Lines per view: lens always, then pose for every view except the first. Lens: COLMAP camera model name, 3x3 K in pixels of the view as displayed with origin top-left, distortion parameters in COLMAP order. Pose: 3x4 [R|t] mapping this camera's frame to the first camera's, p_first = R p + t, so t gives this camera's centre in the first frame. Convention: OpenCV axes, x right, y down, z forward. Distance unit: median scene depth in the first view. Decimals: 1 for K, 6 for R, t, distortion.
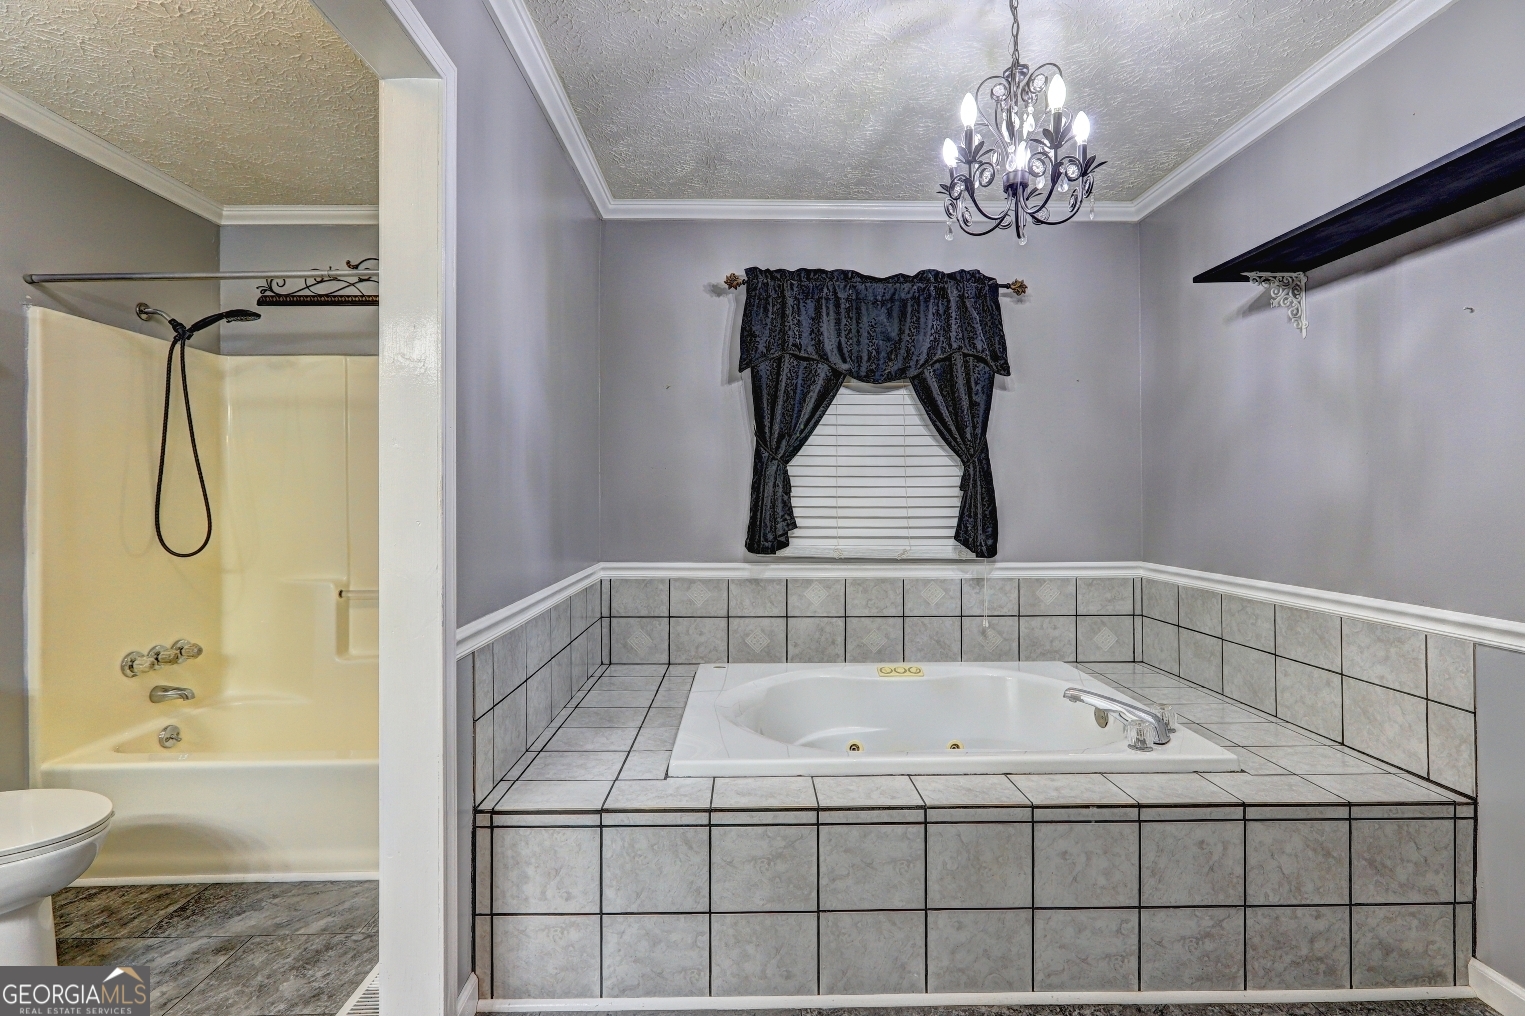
lens RADIAL K [[692.7, 0, 762.0], [0, 692.7, 498.5], [0, 0, 1]] dist [0.005694, 0.001229]
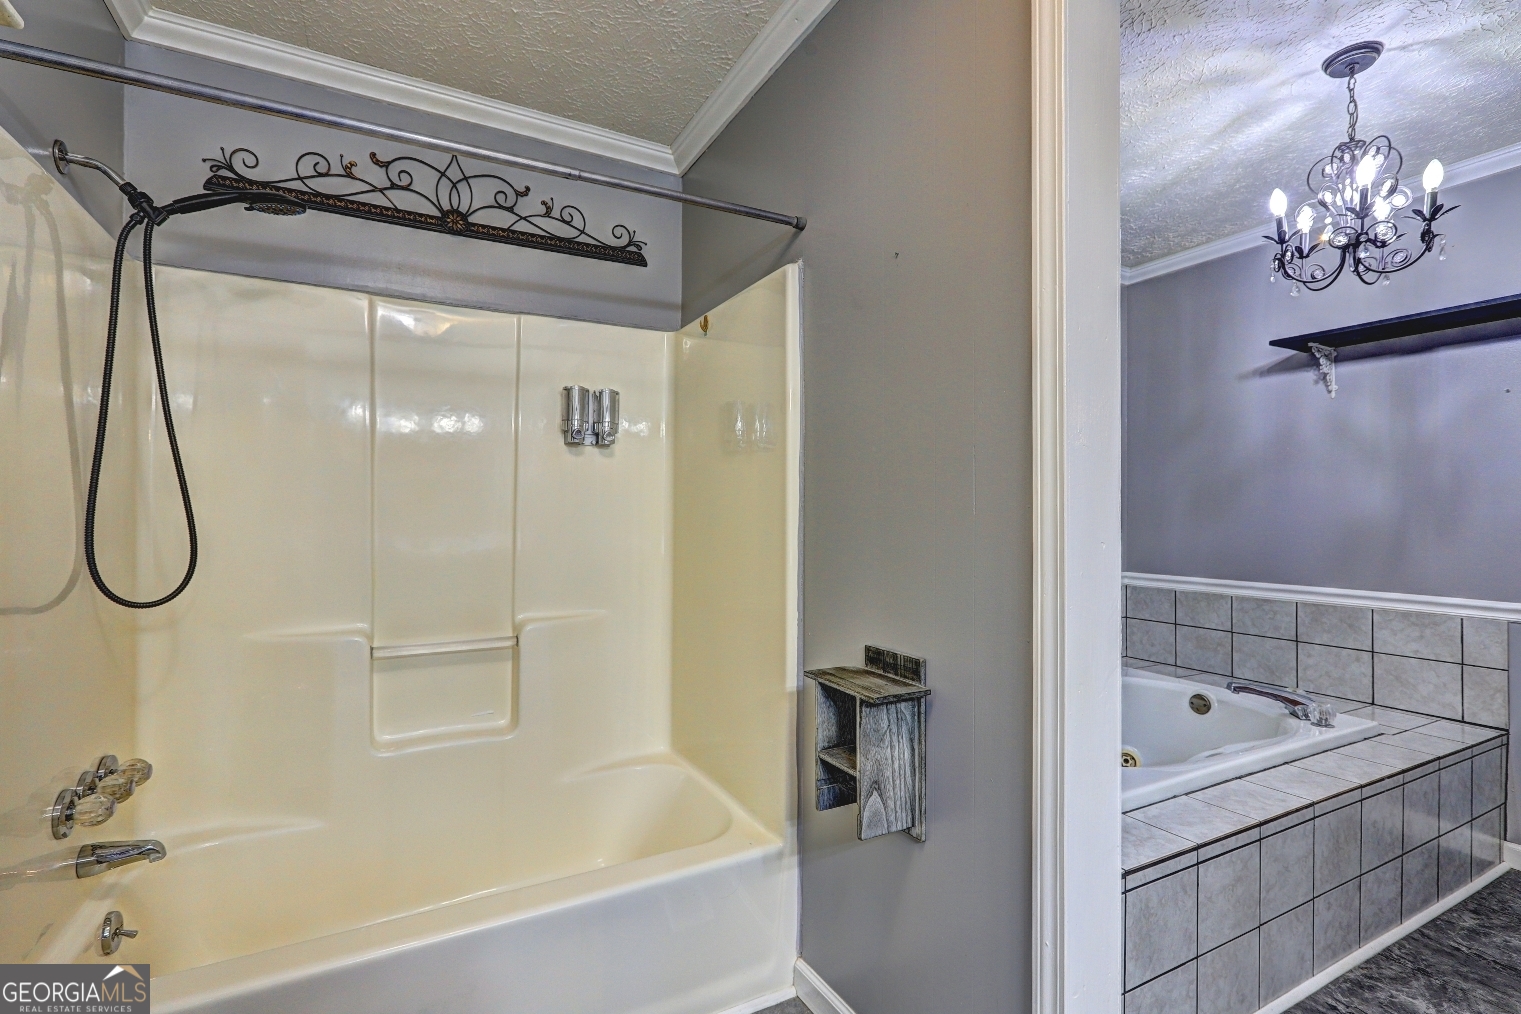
lens RADIAL K [[690.9, 0, 757.9], [0, 690.9, 514.8], [0, 0, 1]] dist [0.005694, 0.001229]
pose [[0.890496, 0.011559, 0.454843, -0.780693], [-0.010824, 0.999933, -0.004221, 0.006649], [-0.454862, -0.001165, 0.890561, 0.326517]]
